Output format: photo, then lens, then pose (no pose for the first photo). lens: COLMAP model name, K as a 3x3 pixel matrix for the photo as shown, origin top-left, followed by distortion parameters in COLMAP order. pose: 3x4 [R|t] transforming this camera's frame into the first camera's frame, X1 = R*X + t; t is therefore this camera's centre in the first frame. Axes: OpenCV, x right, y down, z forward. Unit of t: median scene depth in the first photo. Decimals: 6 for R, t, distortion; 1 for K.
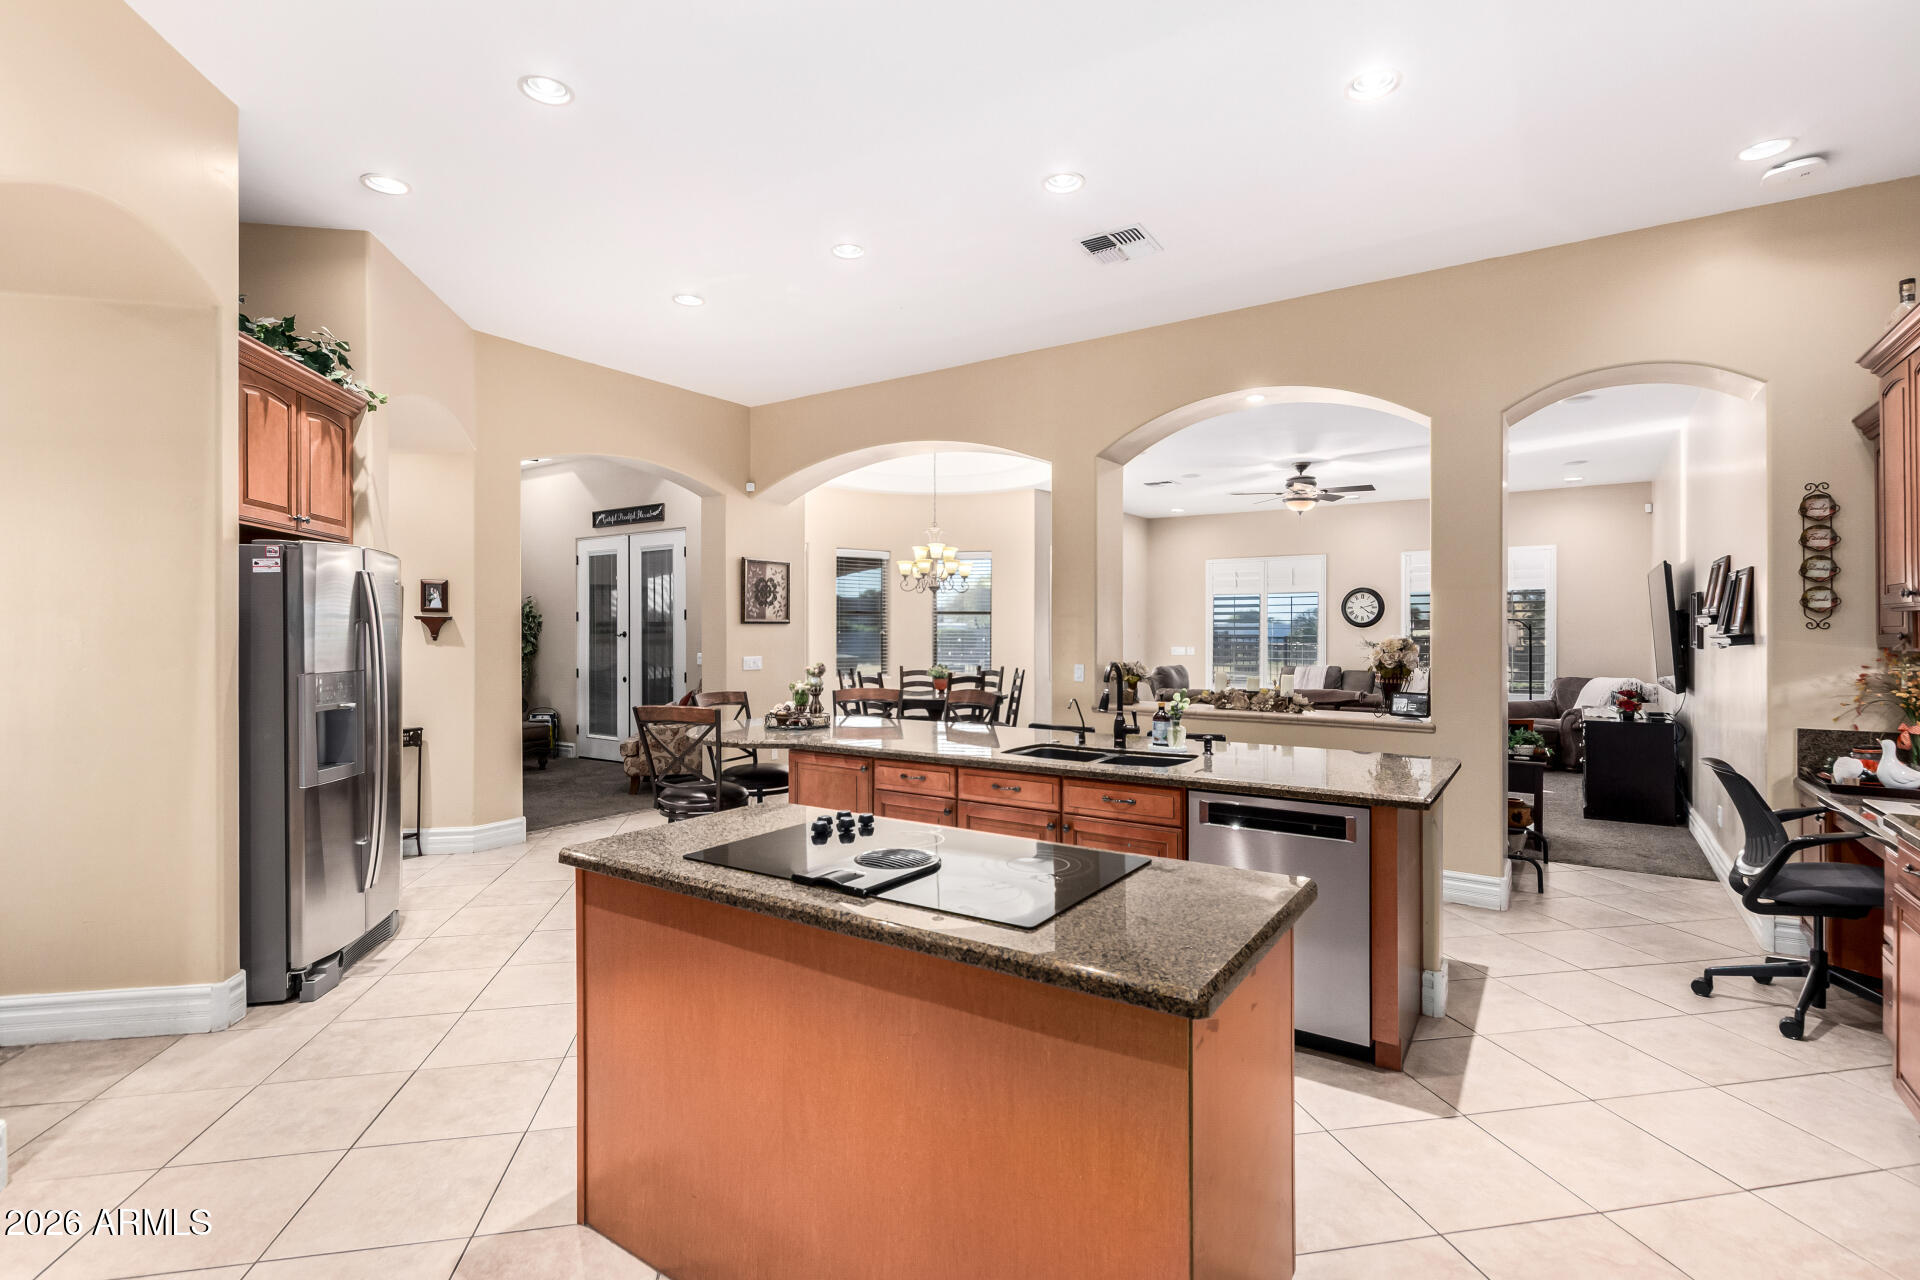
lens RADIAL K [[896.2, 0, 958.0], [0, 896.2, 631.6], [0, 0, 1]] dist [0.003674, -0.000727]
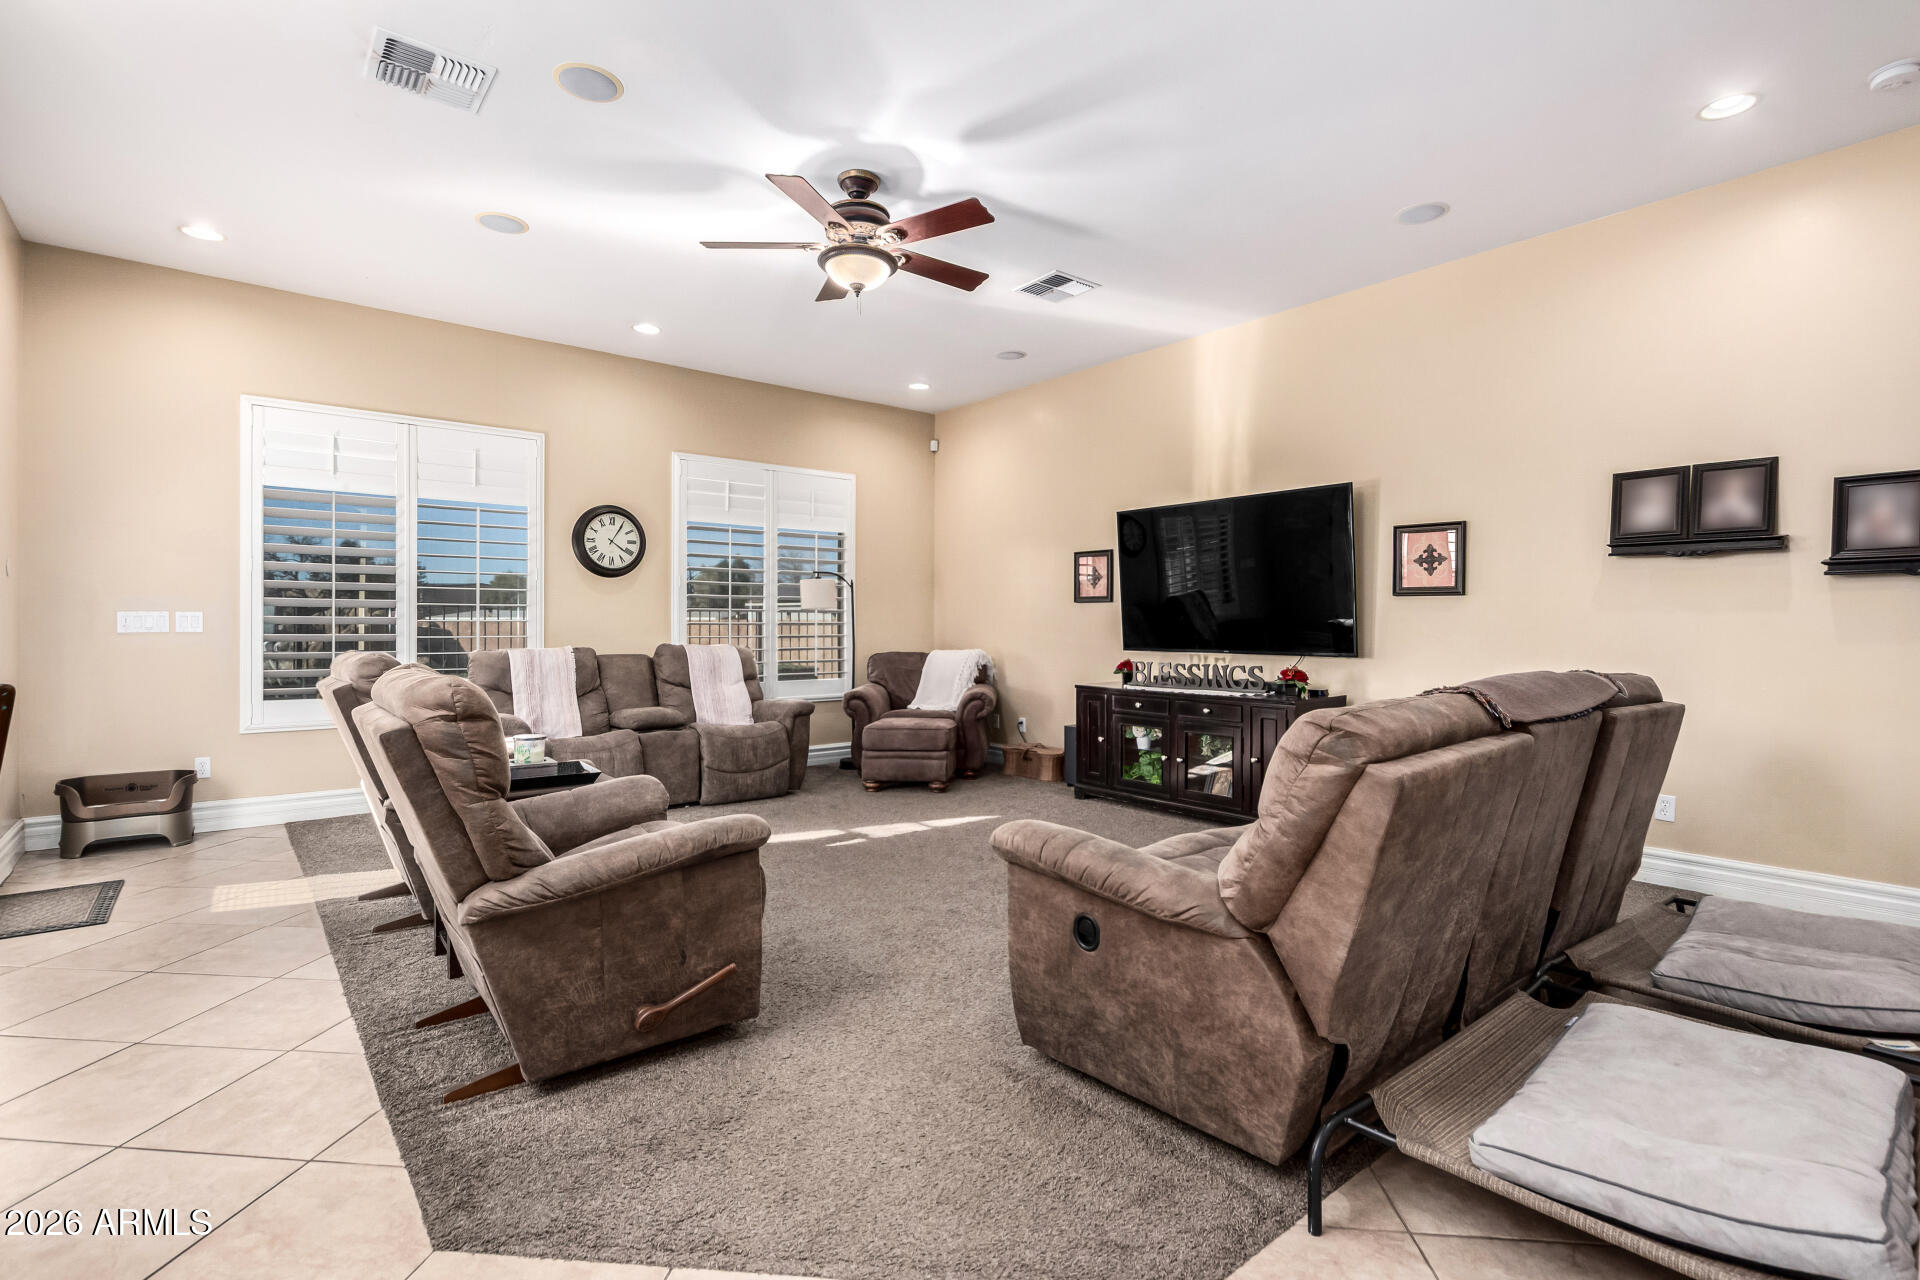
lens RADIAL K [[896.2, 0, 959.9], [0, 896.2, 634.2], [0, 0, 1]] dist [0.003674, -0.000727]
pose [[0.288388, -0.002386, 0.957511, -0.018184], [0.003477, 0.999993, 0.001444, 0.030701], [-0.957507, 0.002913, 0.288394, 0.635716]]
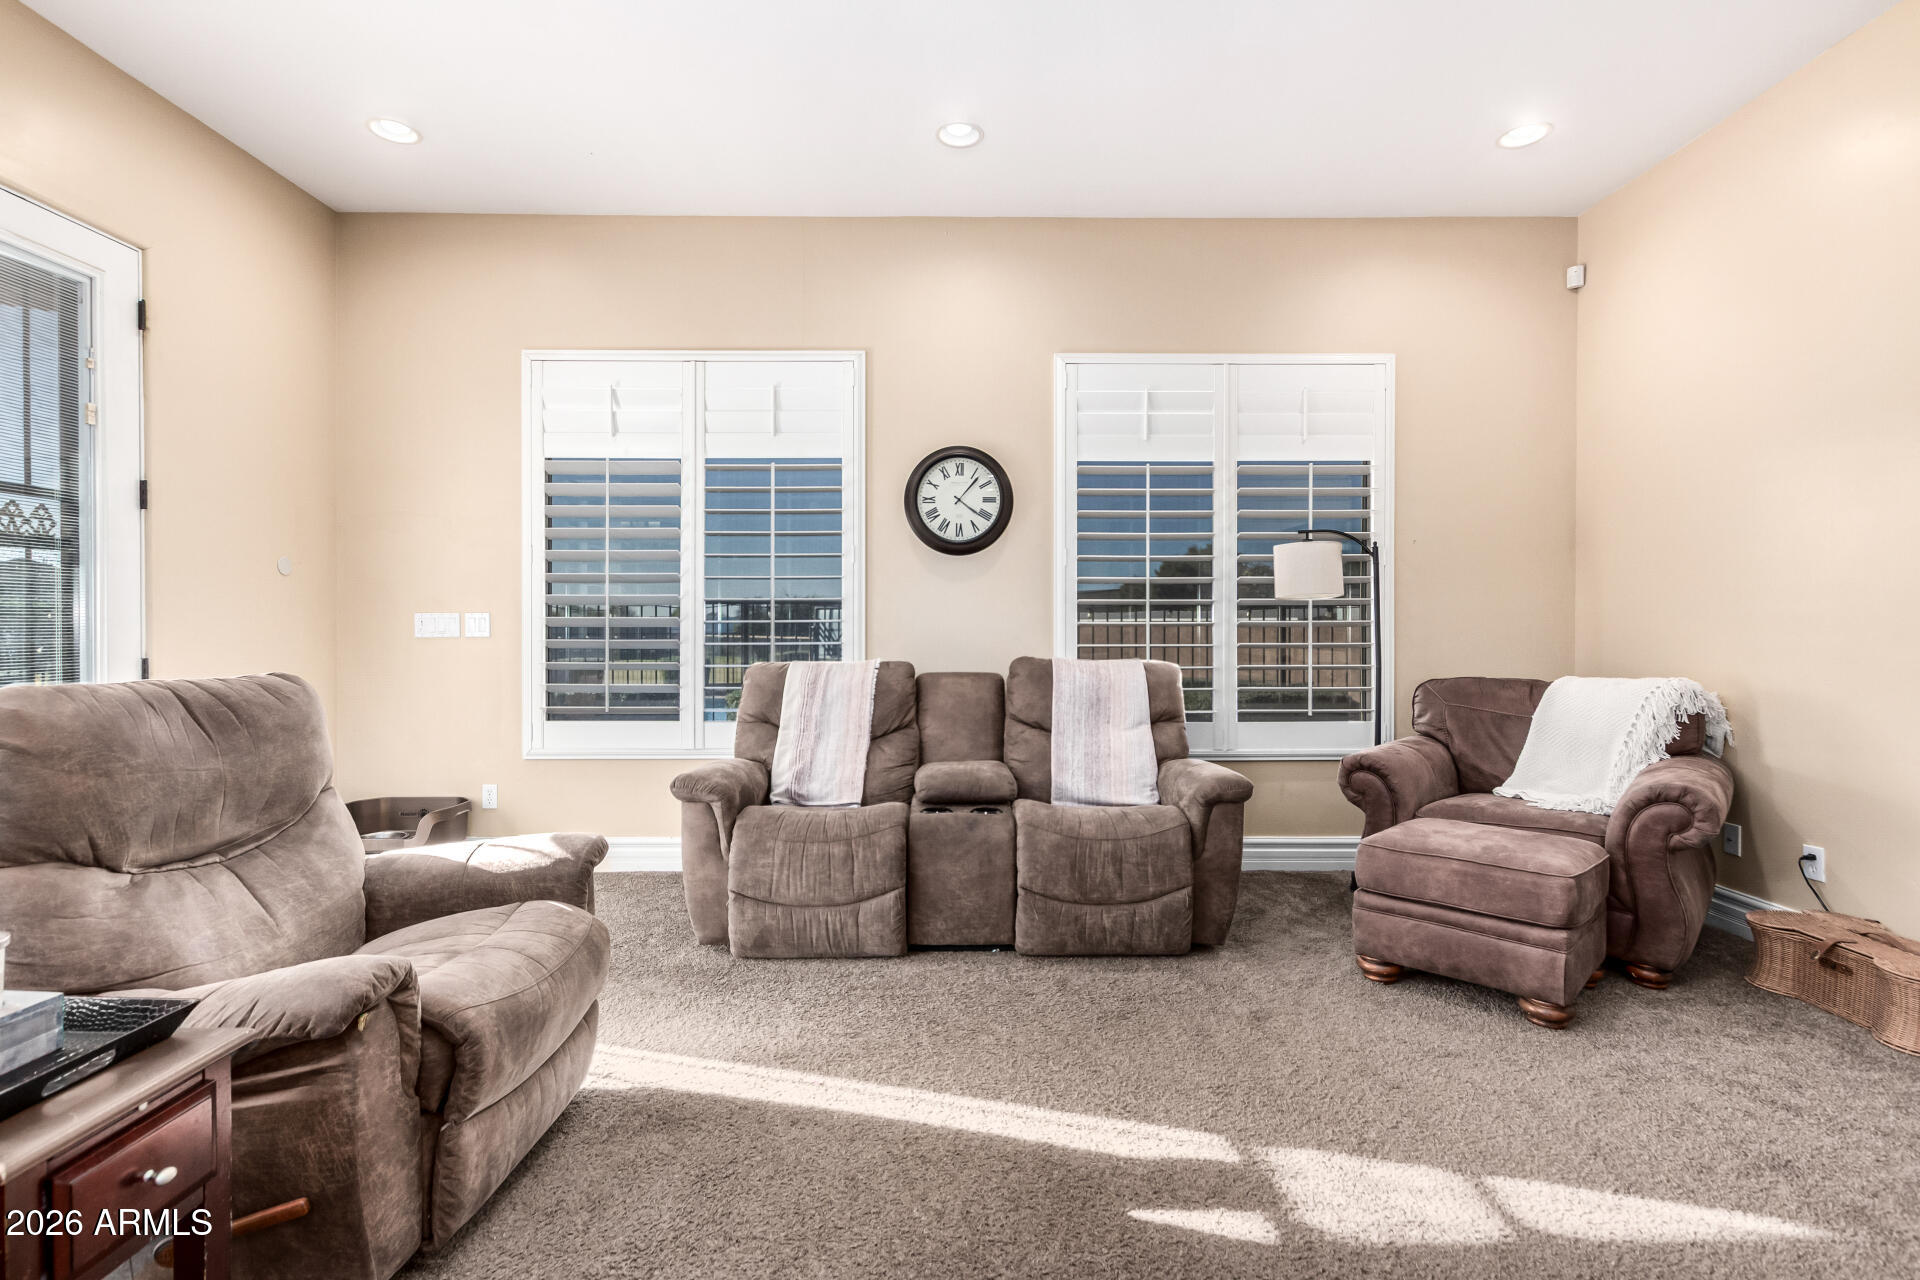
lens RADIAL K [[896.2, 0, 954.4], [0, 896.2, 637.9], [0, 0, 1]] dist [0.003674, -0.000727]
pose [[0.825742, -0.000467, 0.564048, 0.243701], [0.000322, 1.000000, 0.000358, 0.029325], [-0.564048, -0.000114, 0.825742, 0.701014]]
